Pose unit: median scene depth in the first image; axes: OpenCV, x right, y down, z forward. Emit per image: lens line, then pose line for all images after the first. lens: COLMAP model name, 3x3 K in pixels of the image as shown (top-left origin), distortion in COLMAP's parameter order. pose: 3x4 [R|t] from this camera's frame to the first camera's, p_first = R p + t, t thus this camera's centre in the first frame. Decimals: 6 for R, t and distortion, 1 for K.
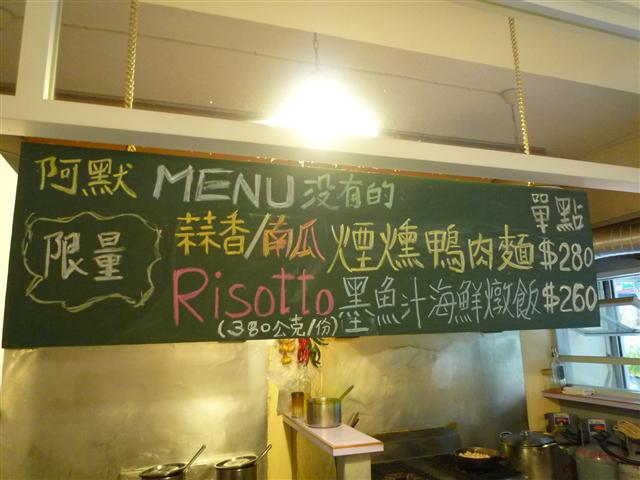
lens RADIAL K [[475.2, 0, 320.9], [0, 475.2, 240.7], [0, 0, 1]] dist [-0.007105, -0.001743]
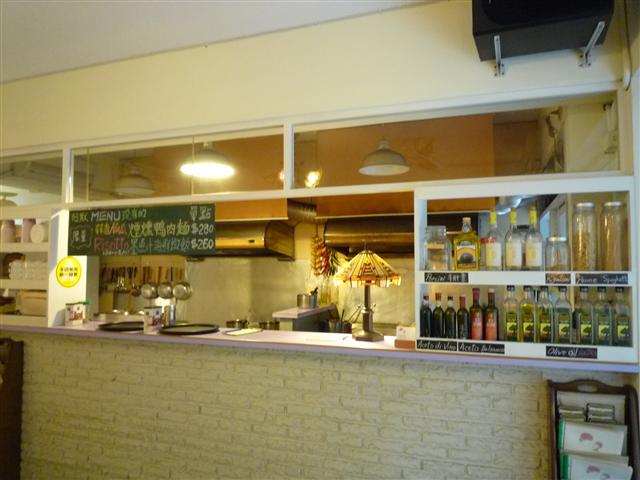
lens RADIAL K [[475.2, 0, 320.4], [0, 475.2, 239.1], [0, 0, 1]] dist [-0.007105, -0.001743]
pose [[0.776710, -0.004209, -0.629844, 3.070525], [0.098362, 0.988520, 0.114691, -0.173088], [0.622131, -0.151035, 0.768207, -0.764616]]
